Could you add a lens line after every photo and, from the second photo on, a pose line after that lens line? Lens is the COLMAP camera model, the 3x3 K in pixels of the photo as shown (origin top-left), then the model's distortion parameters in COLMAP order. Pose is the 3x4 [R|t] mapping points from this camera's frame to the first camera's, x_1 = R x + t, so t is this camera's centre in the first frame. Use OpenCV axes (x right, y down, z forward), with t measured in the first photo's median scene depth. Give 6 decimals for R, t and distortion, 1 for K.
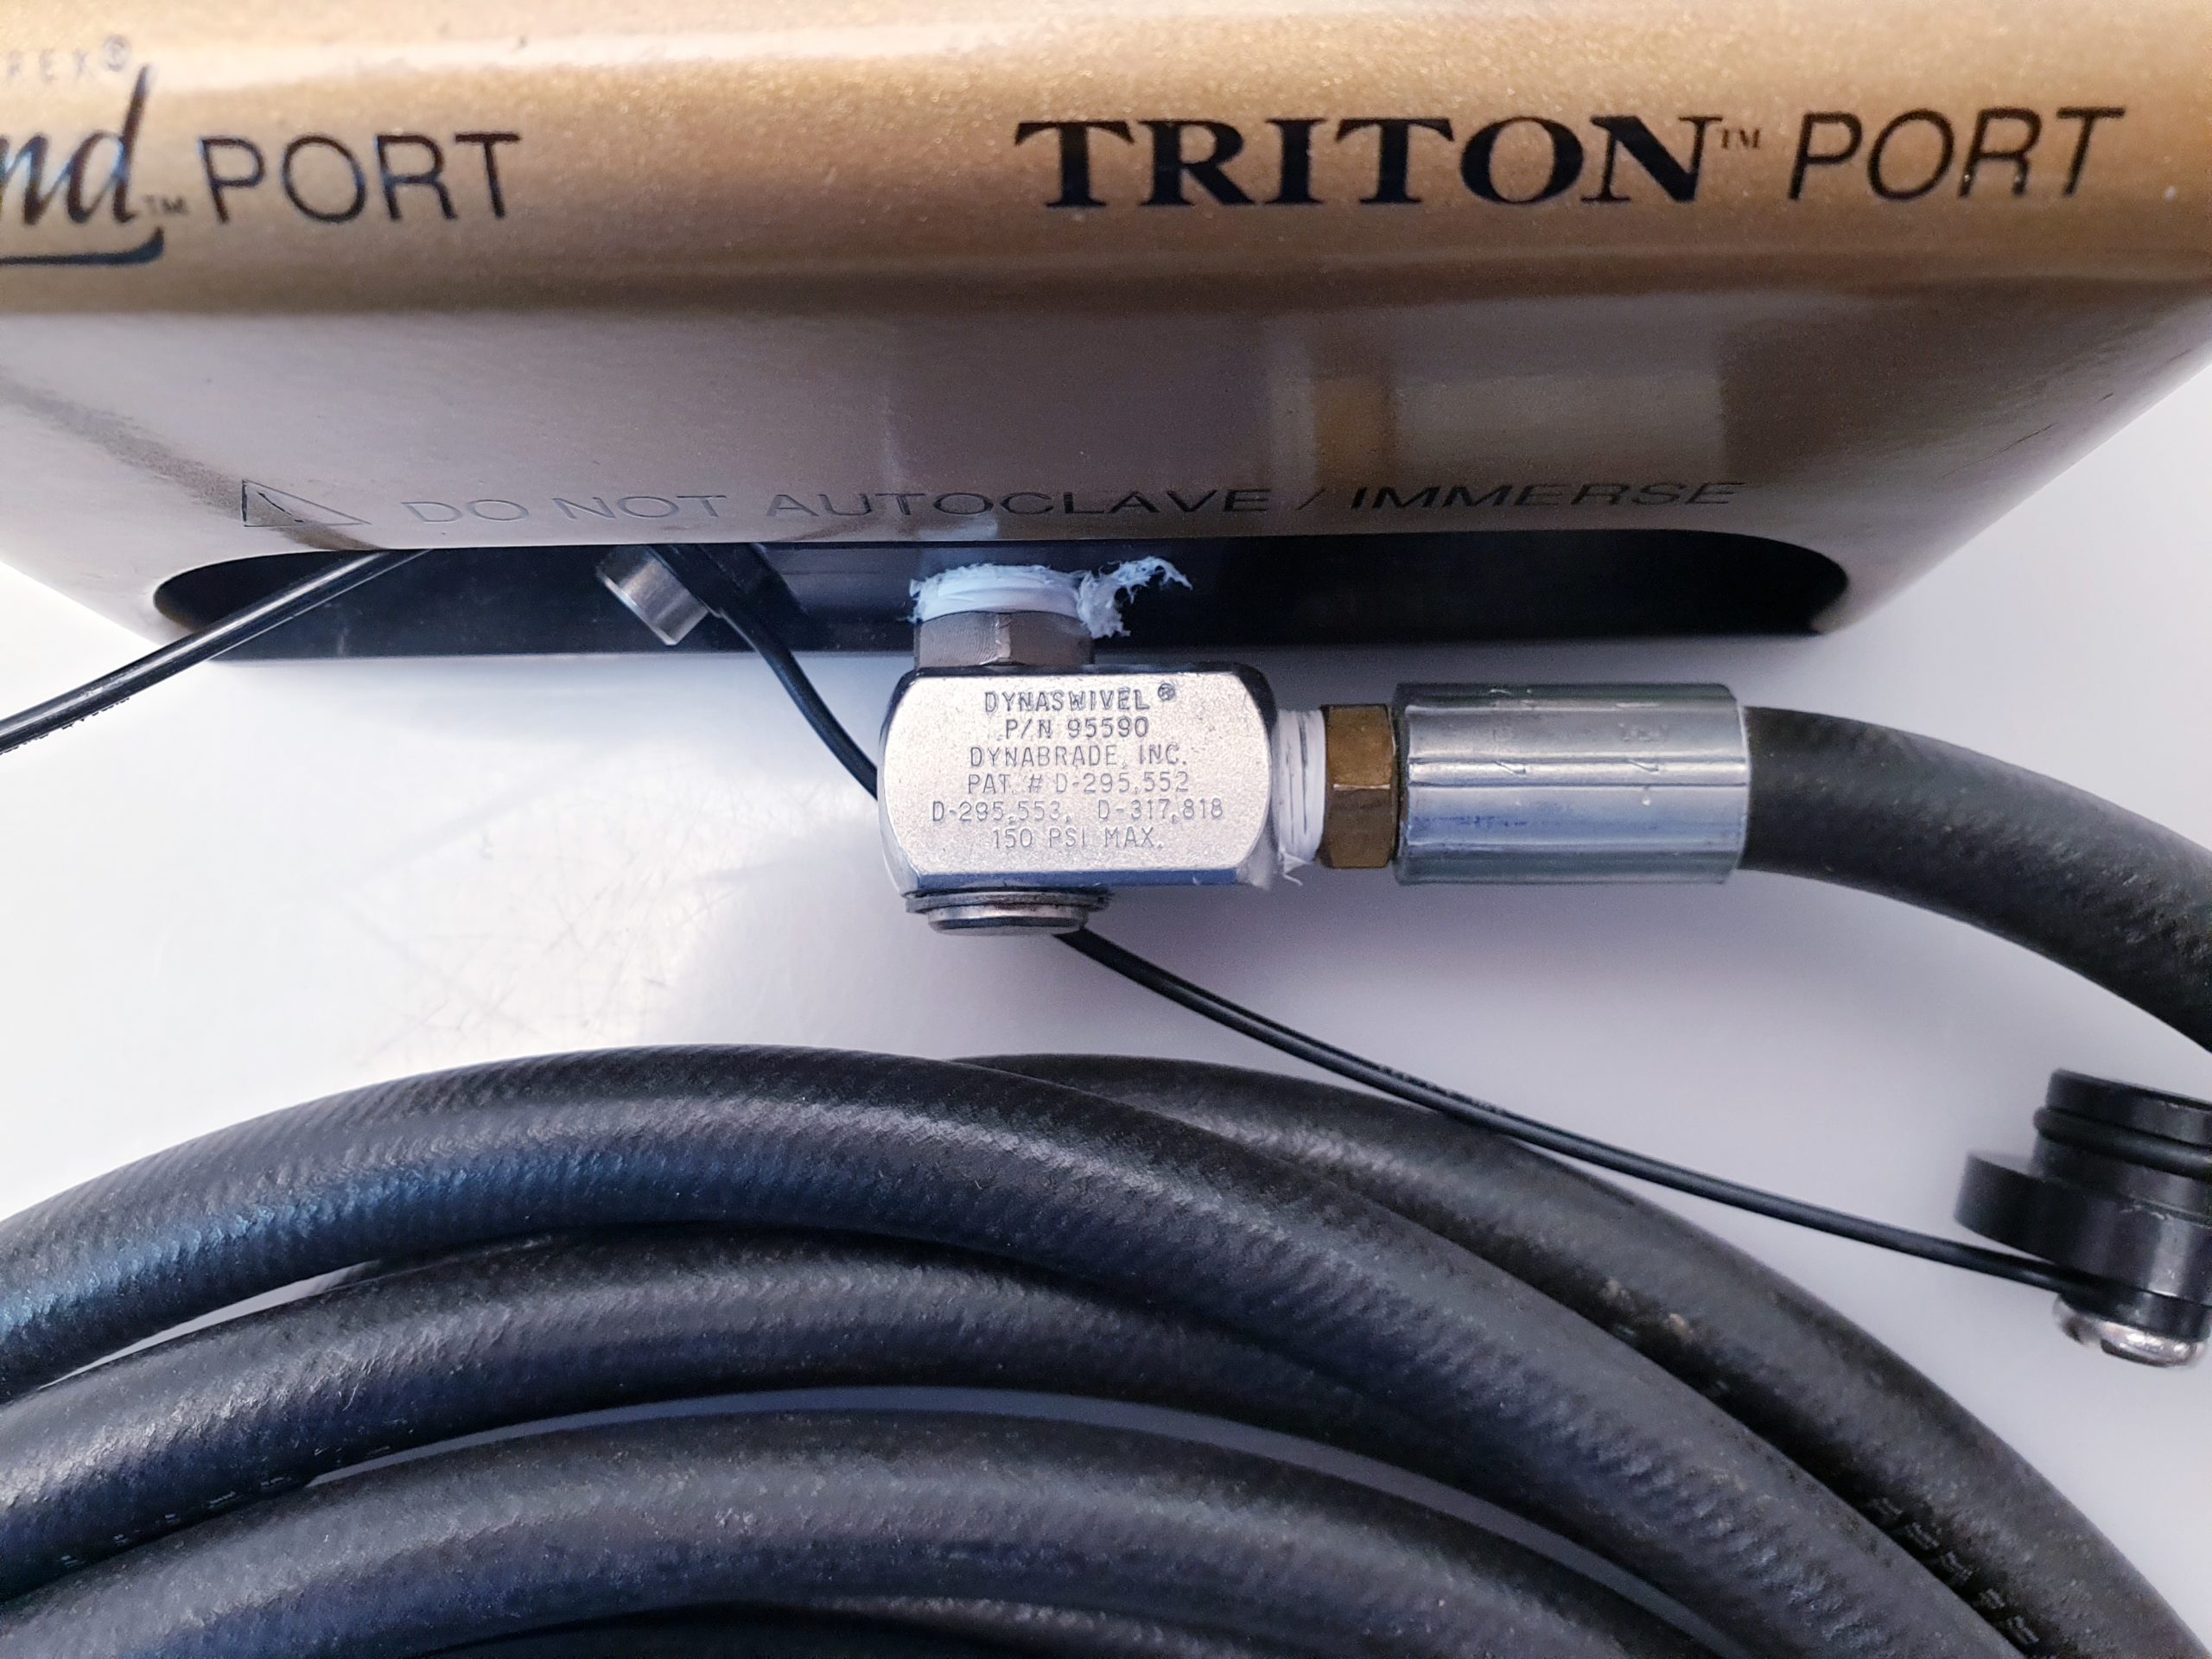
lens RADIAL K [[1756.5, 0, 1113.8], [0, 1756.5, 679.4], [0, 0, 1]] dist [-0.091441, 0.127977]
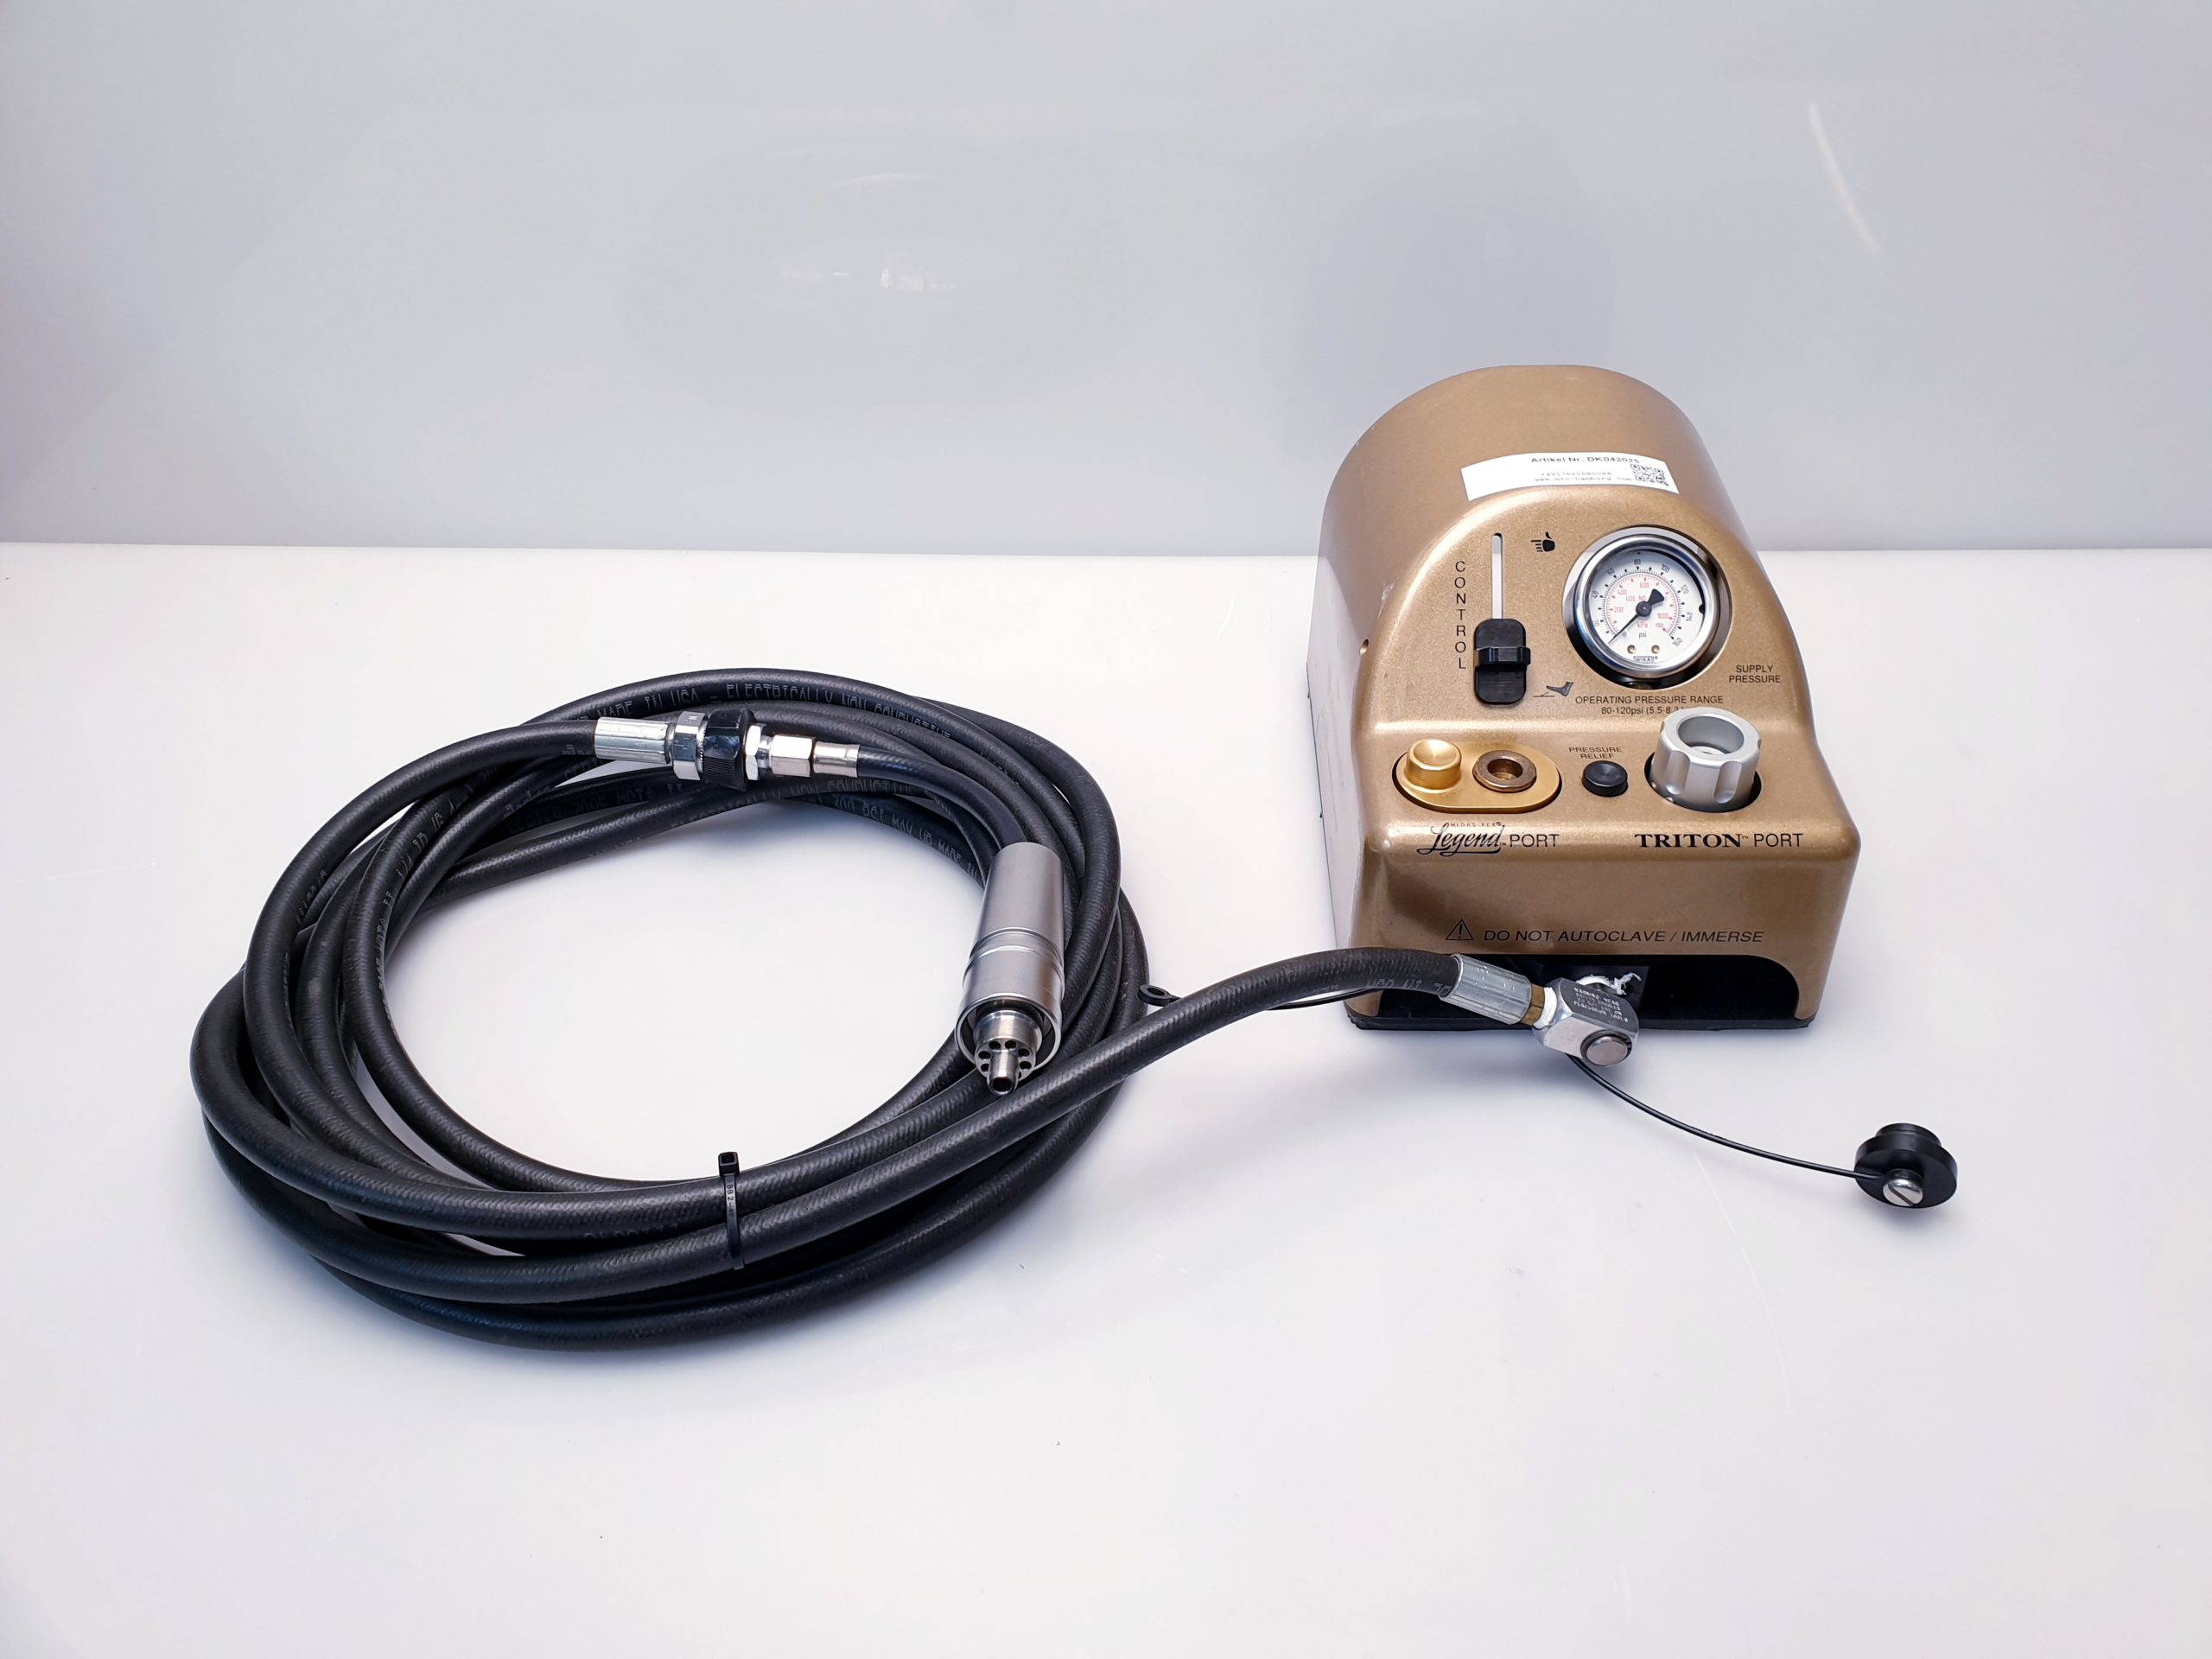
lens RADIAL K [[1662.6, 0, 1159.1], [0, 1662.6, 820.2], [0, 0, 1]] dist [0.092413, -0.334091]
pose [[0.999454, 0.008591, -0.031920, -1.665900], [-0.026278, 0.792307, -0.609556, 3.574187], [0.020053, 0.610062, 0.792100, -4.130535]]
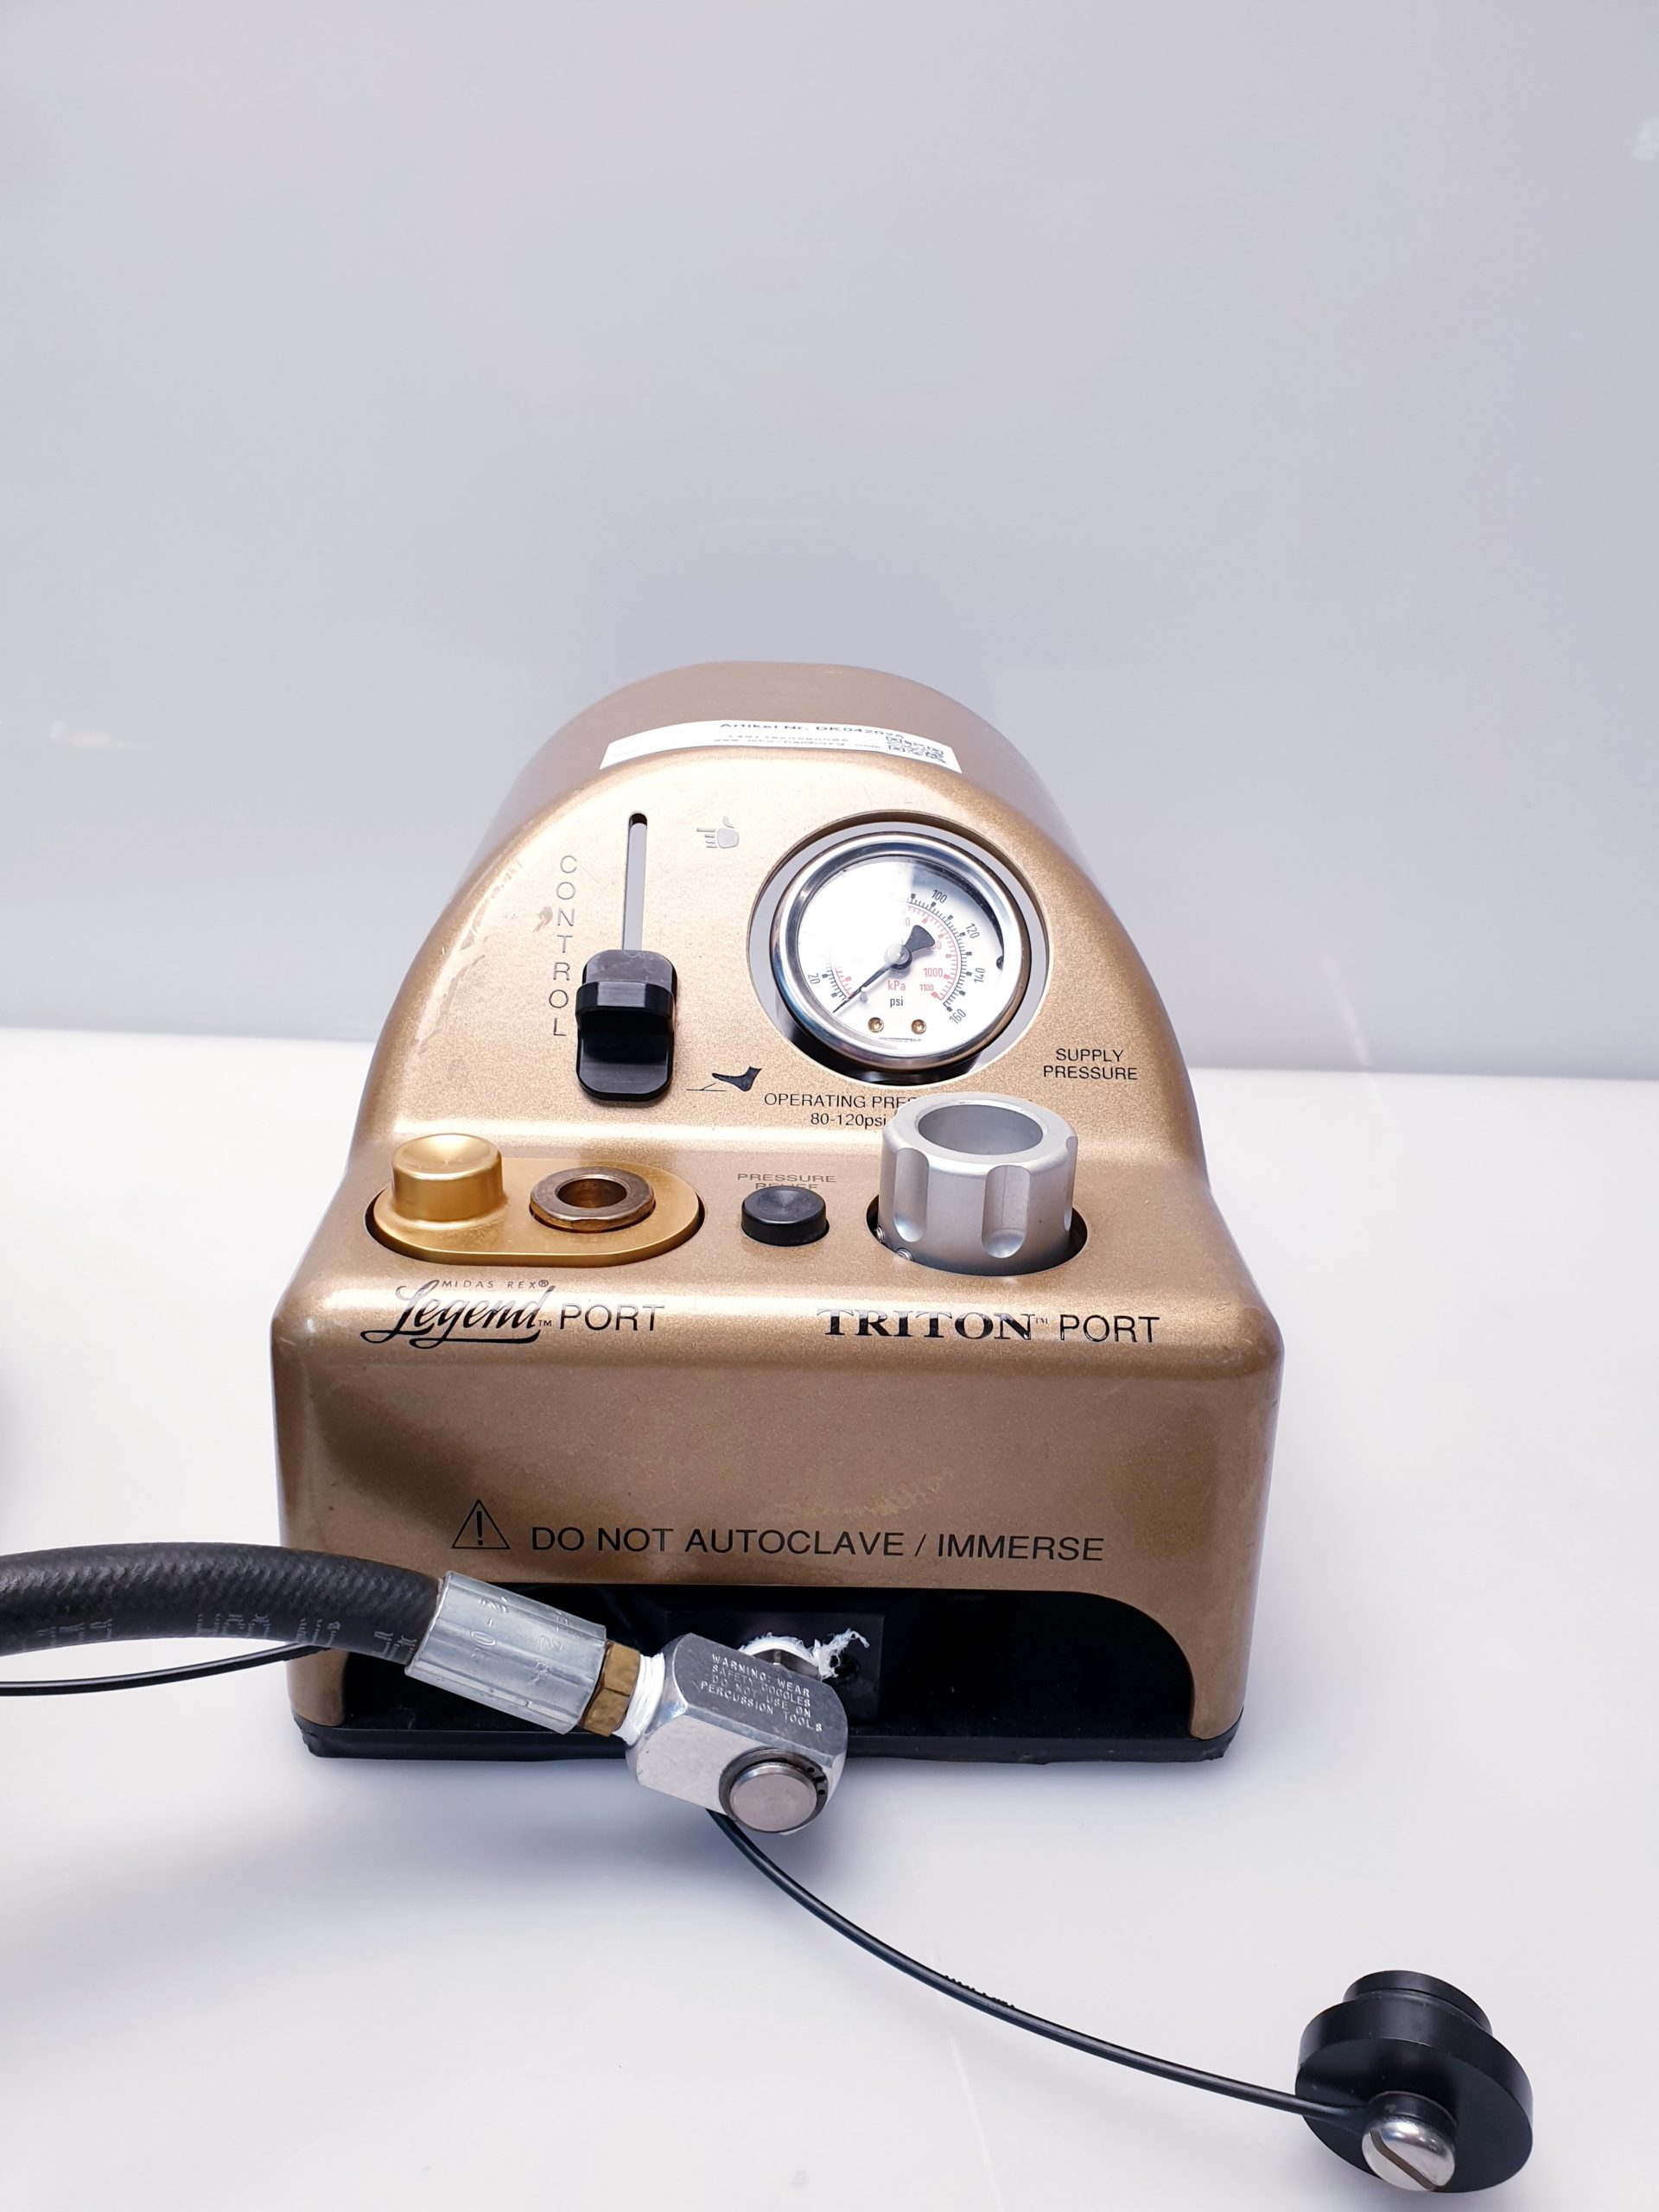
lens RADIAL K [[1705.0, 0, 836.7], [0, 1705.0, 1143.6], [0, 0, 1]] dist [0.133835, -0.268453]
pose [[0.998881, 0.034295, 0.032565, -0.132855], [0.004998, 0.608162, -0.793797, 1.996043], [-0.047028, 0.793072, 0.607310, -1.168196]]
